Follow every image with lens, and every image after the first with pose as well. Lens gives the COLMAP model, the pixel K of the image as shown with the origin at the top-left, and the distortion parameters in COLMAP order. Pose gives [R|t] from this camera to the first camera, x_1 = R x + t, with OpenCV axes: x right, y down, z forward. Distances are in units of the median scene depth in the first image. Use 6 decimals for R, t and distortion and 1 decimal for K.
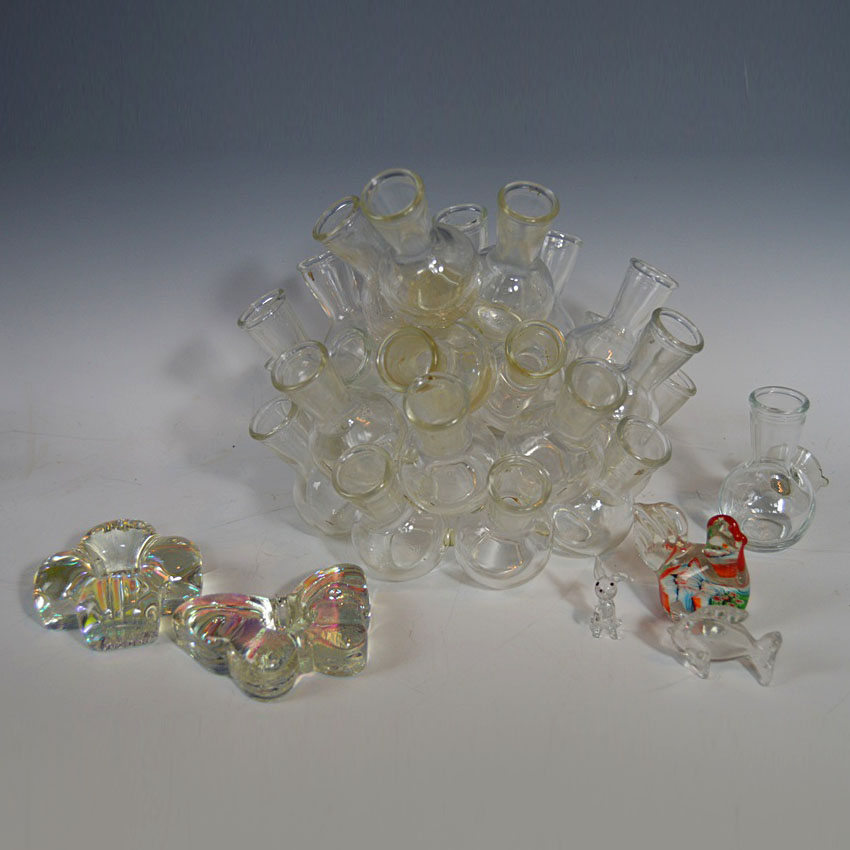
lens RADIAL K [[1240.9, 0, 425.0], [0, 1240.9, 425.0], [0, 0, 1]] dist [-0.049273, -0.079041]
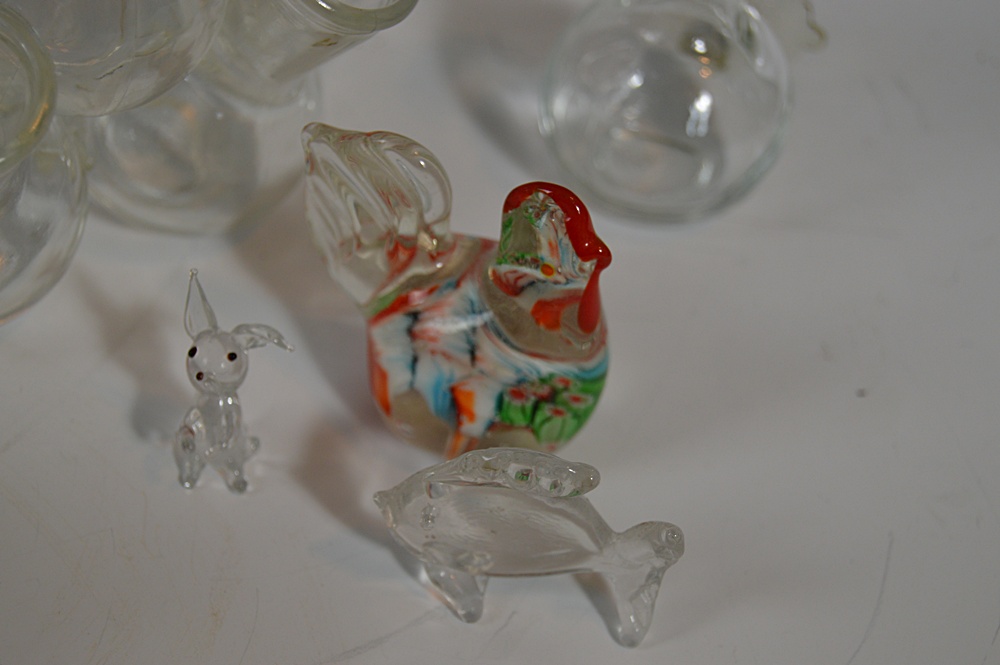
lens RADIAL K [[2521.4, 0, 500.0], [0, 2521.4, 332.5], [0, 0, 1]] dist [-0.739979, -0.049289]
pose [[0.977094, 0.015449, 0.212248, 0.072045], [-0.067358, 0.968535, 0.239587, -0.054154], [-0.201868, -0.248396, 0.947391, 0.298104]]
